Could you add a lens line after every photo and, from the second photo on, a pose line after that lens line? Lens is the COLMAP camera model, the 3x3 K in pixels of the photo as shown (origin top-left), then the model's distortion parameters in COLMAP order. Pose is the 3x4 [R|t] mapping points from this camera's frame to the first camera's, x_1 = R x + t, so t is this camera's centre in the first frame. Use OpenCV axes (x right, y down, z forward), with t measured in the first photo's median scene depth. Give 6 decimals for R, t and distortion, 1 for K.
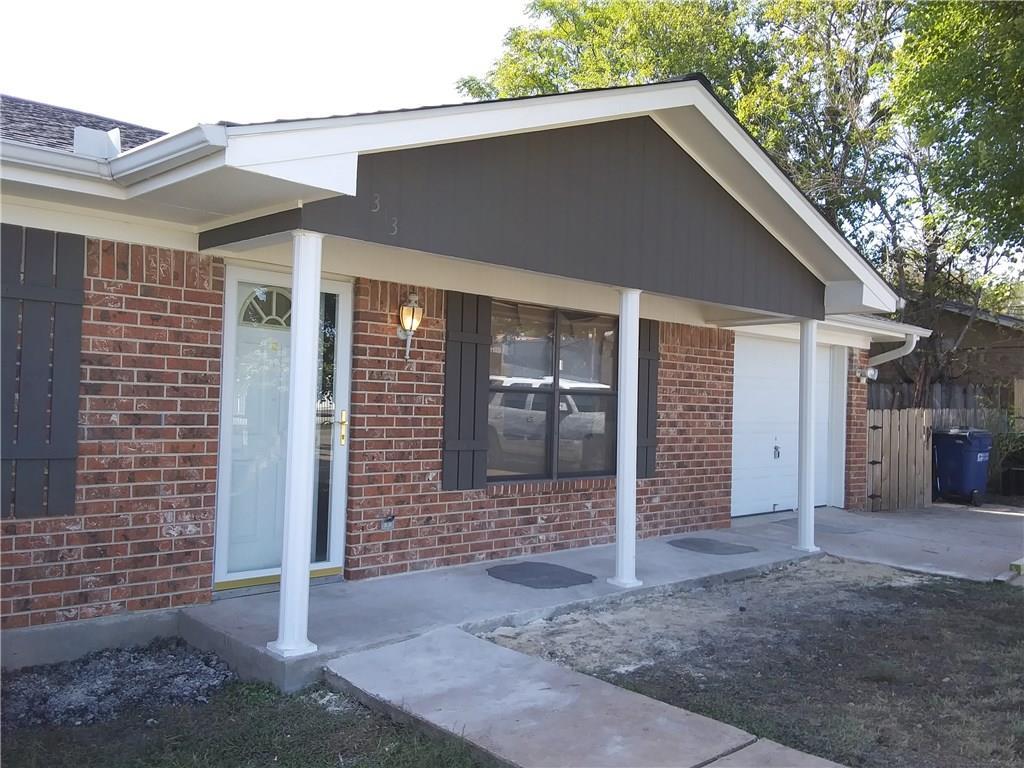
lens RADIAL K [[902.1, 0, 512.4], [0, 902.1, 381.8], [0, 0, 1]] dist [0.001065, -0.004370]
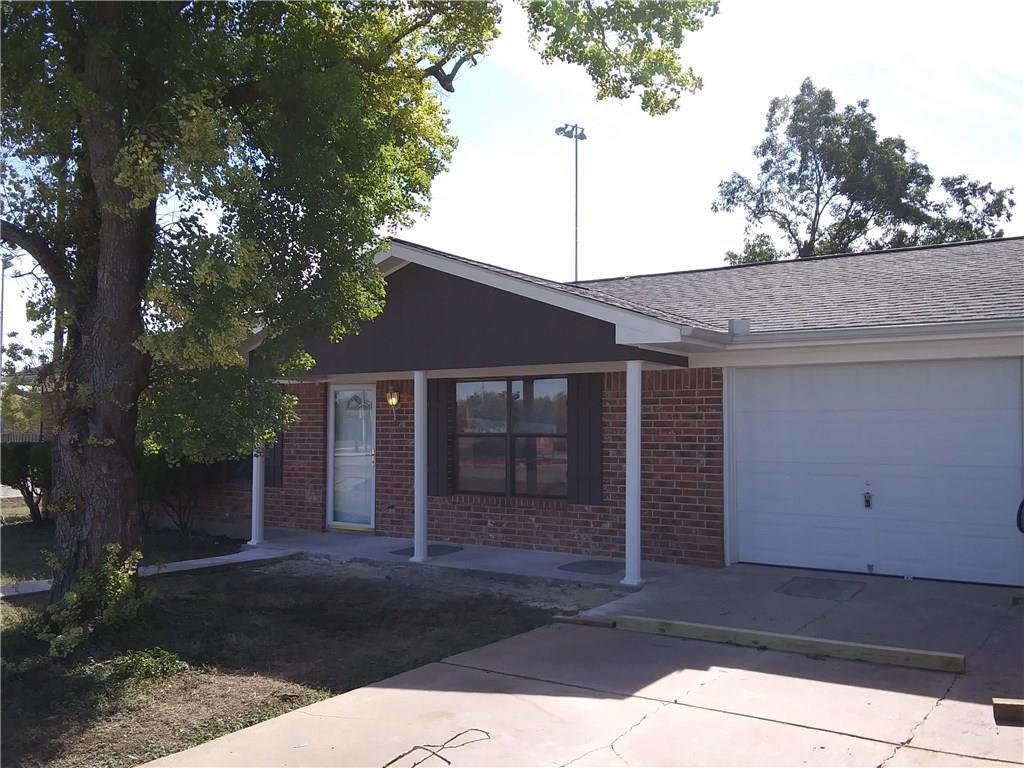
lens RADIAL K [[902.1, 0, 512.0], [0, 902.1, 385.7], [0, 0, 1]] dist [0.001065, -0.004370]
pose [[0.188729, -0.091569, -0.977751, 1.571960], [0.013293, 0.995790, -0.090692, 0.067002], [0.981939, 0.004119, 0.189152, 0.797783]]
